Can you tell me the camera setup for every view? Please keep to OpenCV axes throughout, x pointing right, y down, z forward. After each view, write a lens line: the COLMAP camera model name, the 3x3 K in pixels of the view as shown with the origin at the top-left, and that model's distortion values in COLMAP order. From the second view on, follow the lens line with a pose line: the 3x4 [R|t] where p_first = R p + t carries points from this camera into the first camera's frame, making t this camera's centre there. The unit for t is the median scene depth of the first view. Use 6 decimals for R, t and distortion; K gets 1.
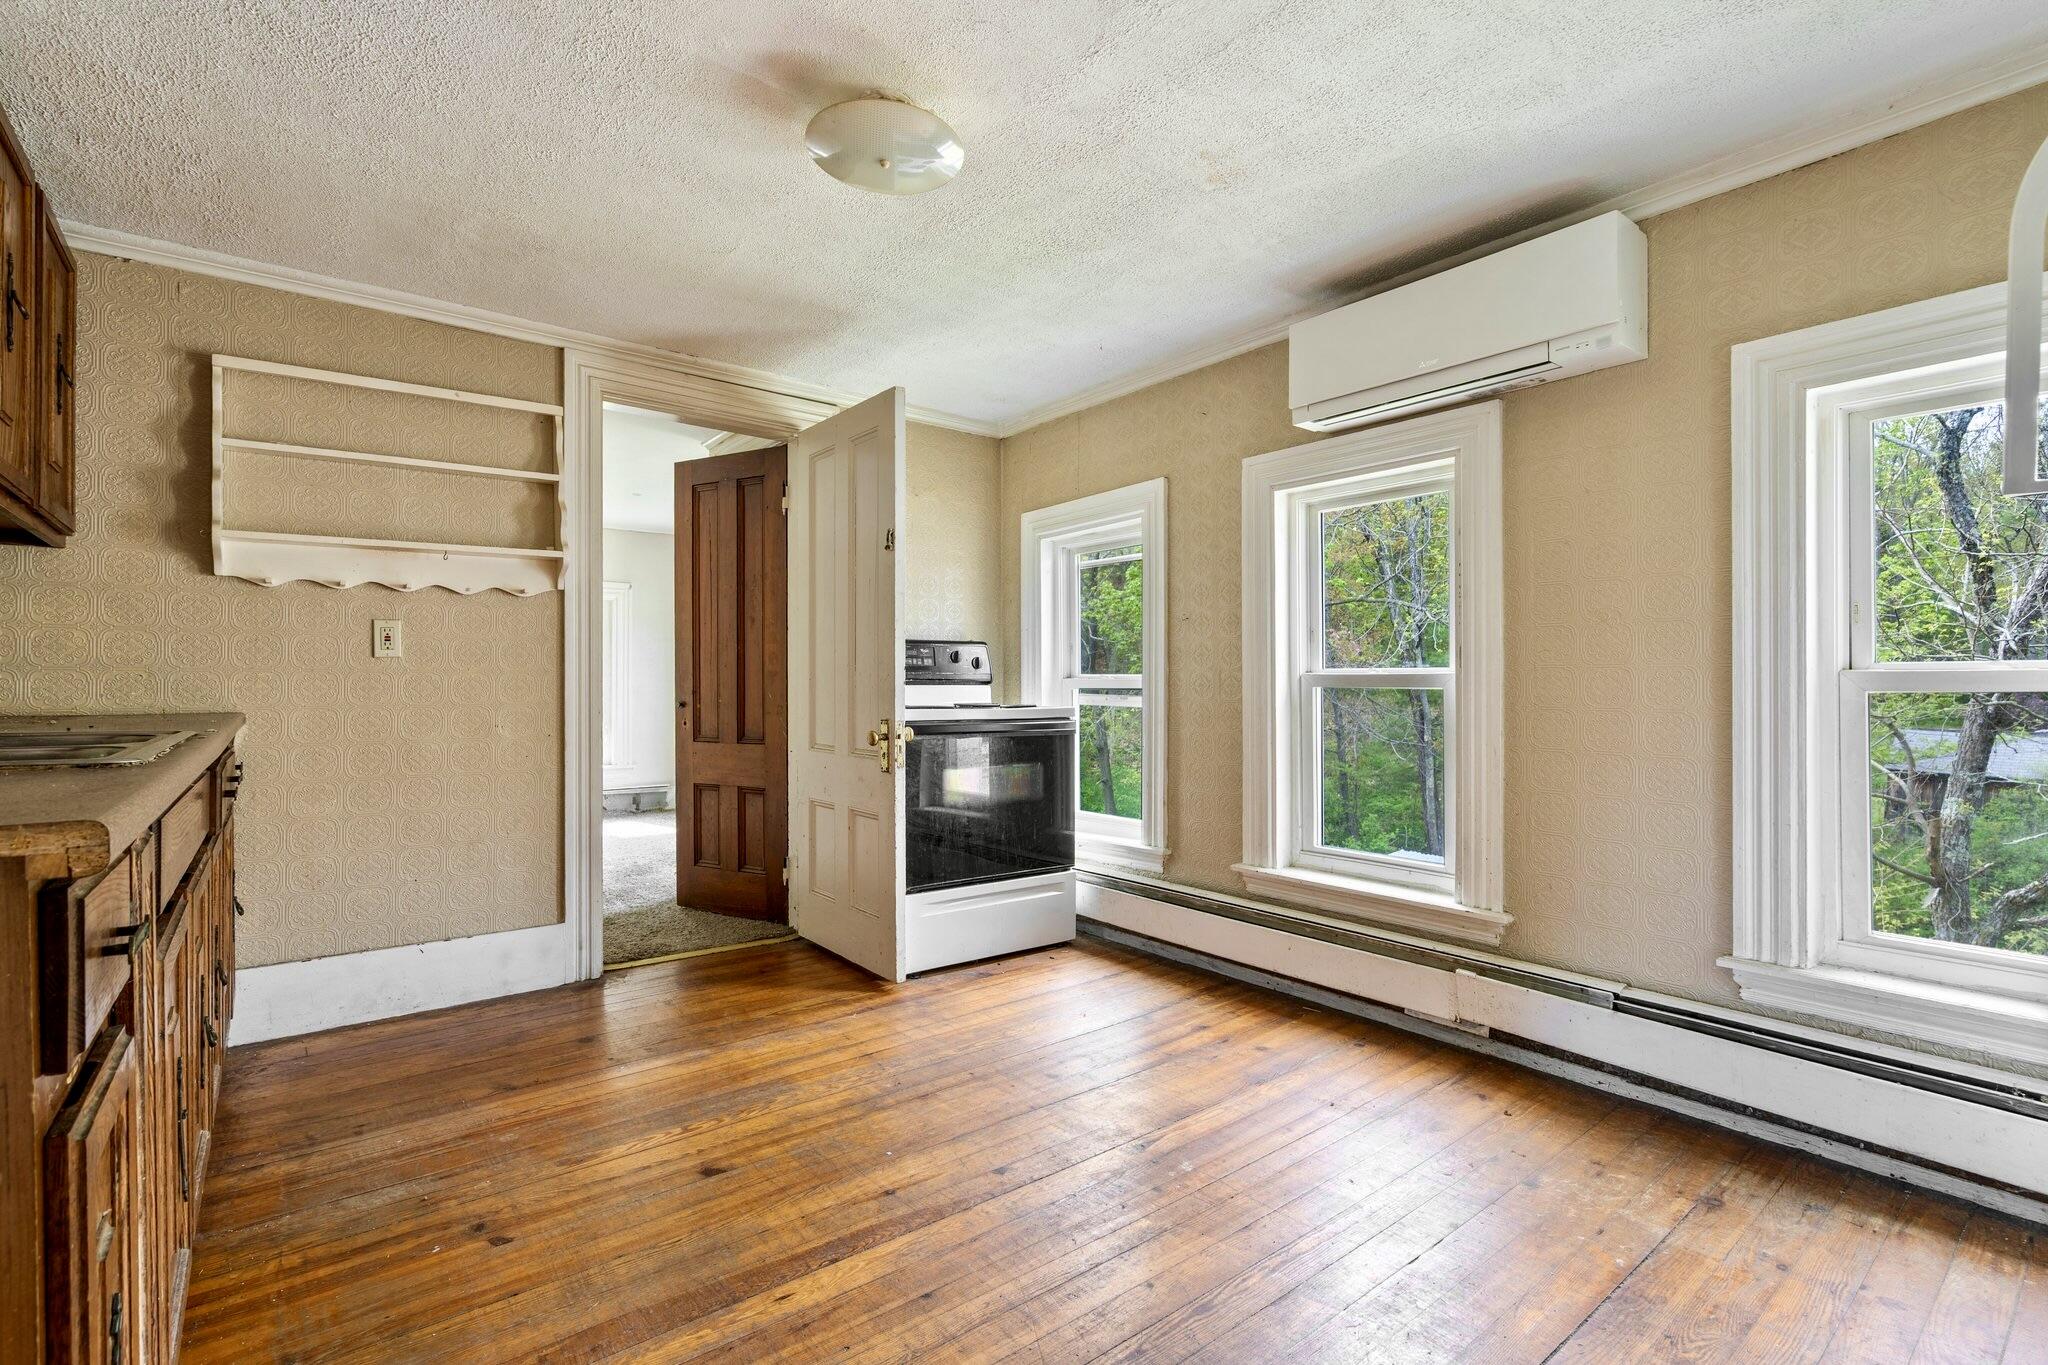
lens RADIAL K [[931.9, 0, 1016.6], [0, 931.9, 673.8], [0, 0, 1]] dist [-0.001548, 0.000585]
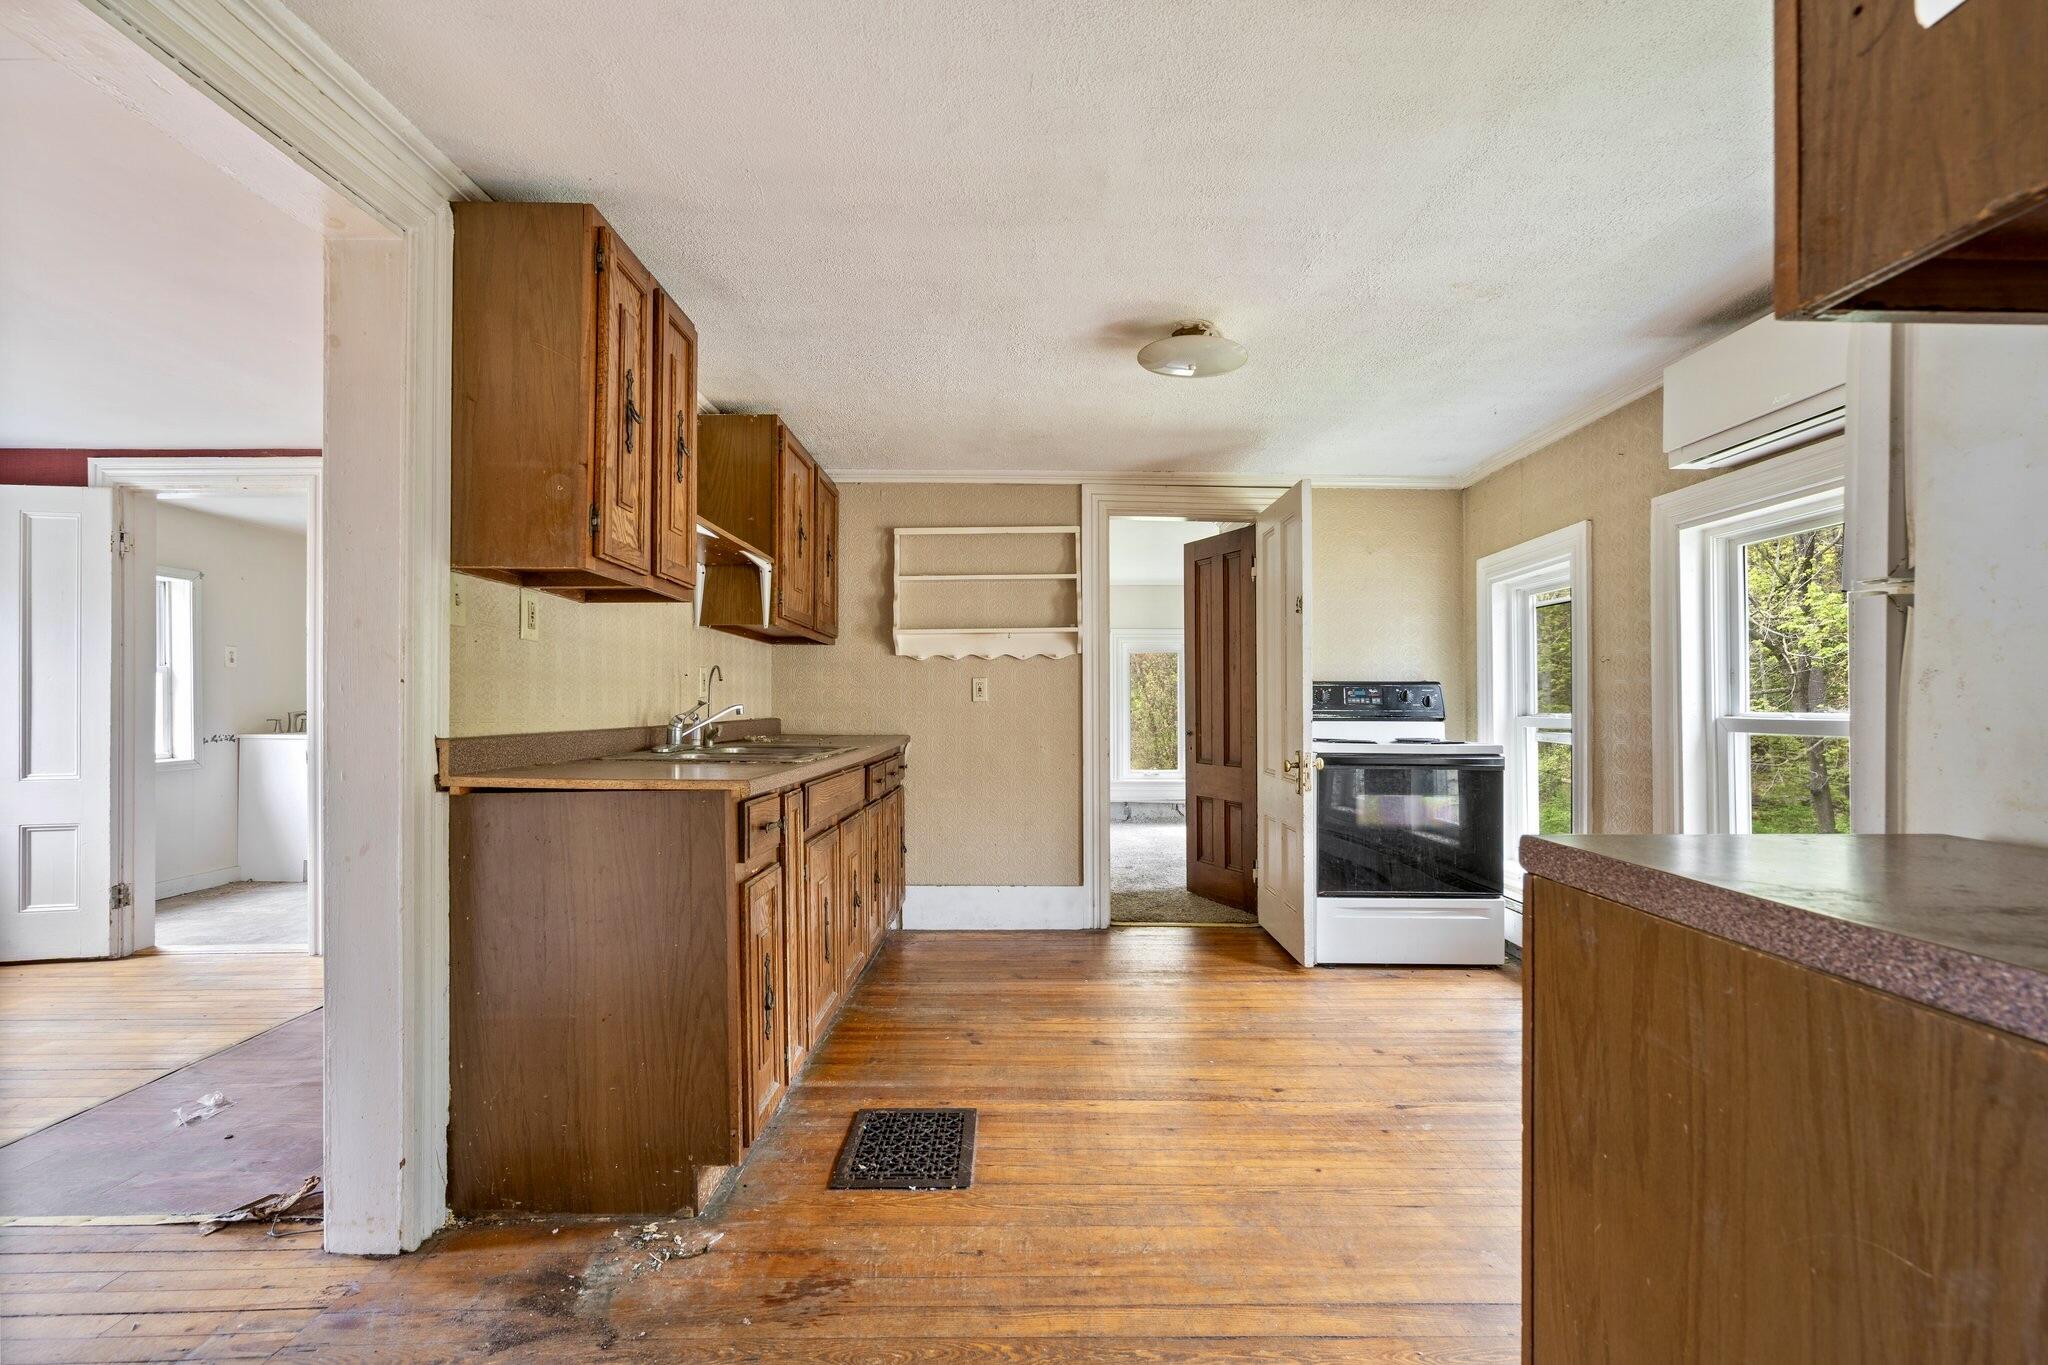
lens RADIAL K [[930.5, 0, 1050.6], [0, 930.5, 696.9], [0, 0, 1]] dist [-0.000498, 0.000153]
pose [[0.799281, -0.001897, -0.600955, 0.336541], [0.001993, 0.999998, -0.000506, -0.022486], [0.600955, -0.000793, 0.799283, -0.173742]]
